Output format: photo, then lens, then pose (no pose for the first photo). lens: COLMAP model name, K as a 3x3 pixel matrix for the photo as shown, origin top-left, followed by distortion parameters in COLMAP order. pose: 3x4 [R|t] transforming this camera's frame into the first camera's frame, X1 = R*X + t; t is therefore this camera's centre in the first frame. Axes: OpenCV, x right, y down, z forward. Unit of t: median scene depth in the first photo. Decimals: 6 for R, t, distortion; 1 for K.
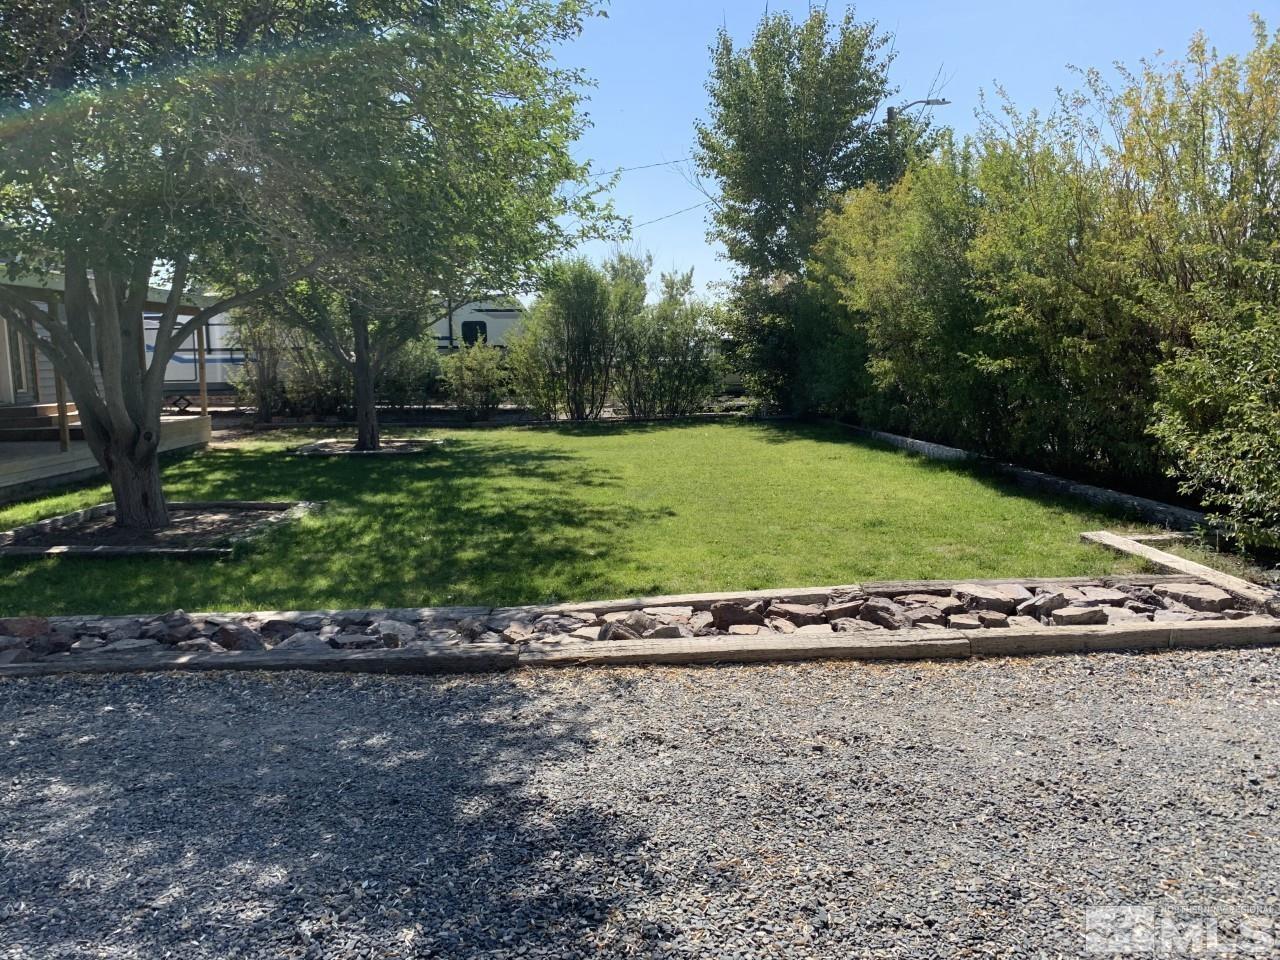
lens RADIAL K [[979.3, 0, 639.8], [0, 979.3, 478.0], [0, 0, 1]] dist [0.035692, -0.008854]
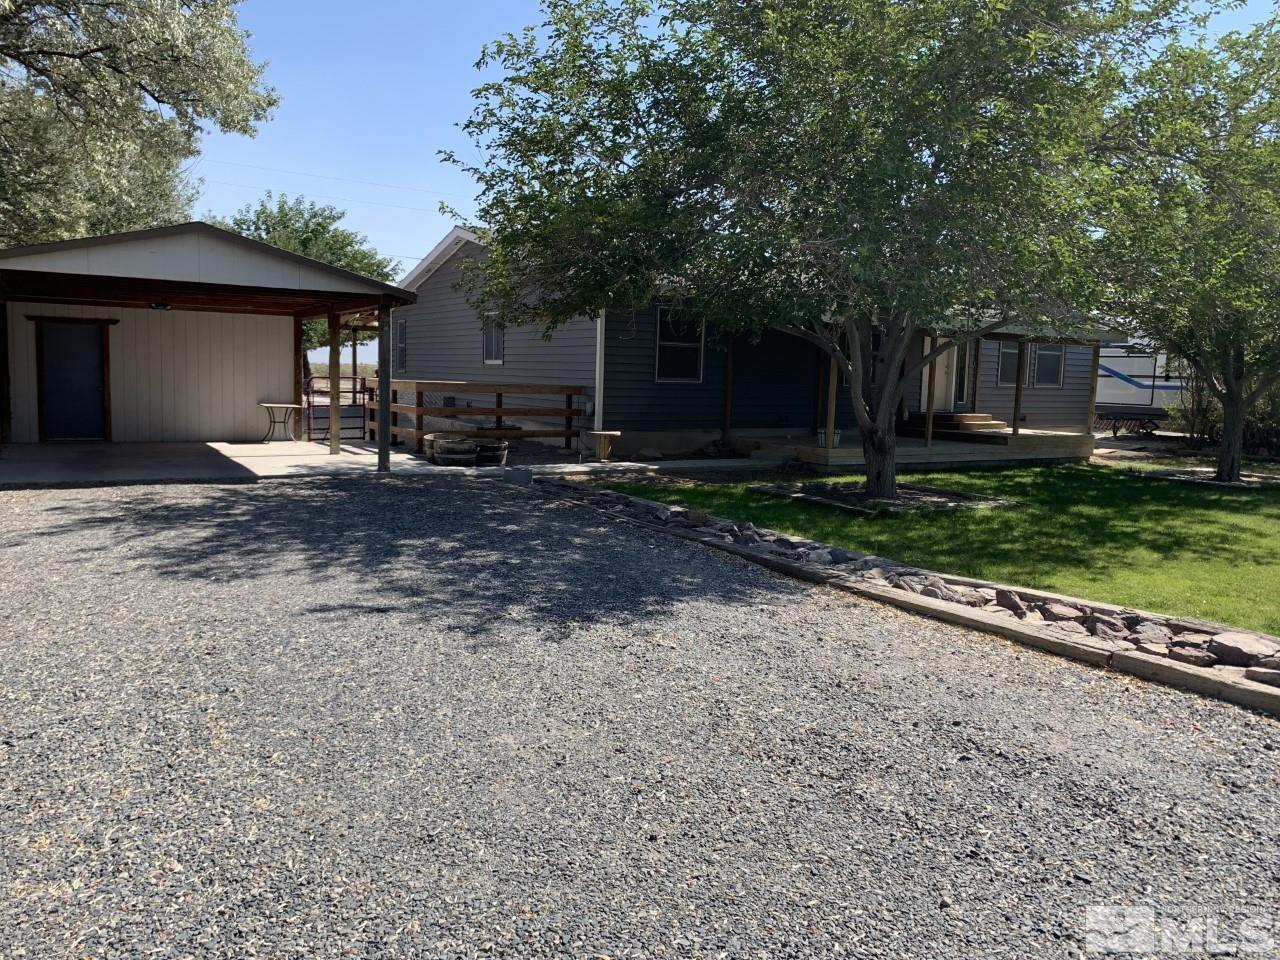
lens RADIAL K [[979.3, 0, 638.9], [0, 979.3, 480.9], [0, 0, 1]] dist [0.035692, -0.008854]
pose [[0.466909, 0.128863, -0.874866, 1.044978], [-0.149541, 0.986583, 0.065510, -0.017803], [0.871569, 0.100241, 0.479915, 0.003233]]
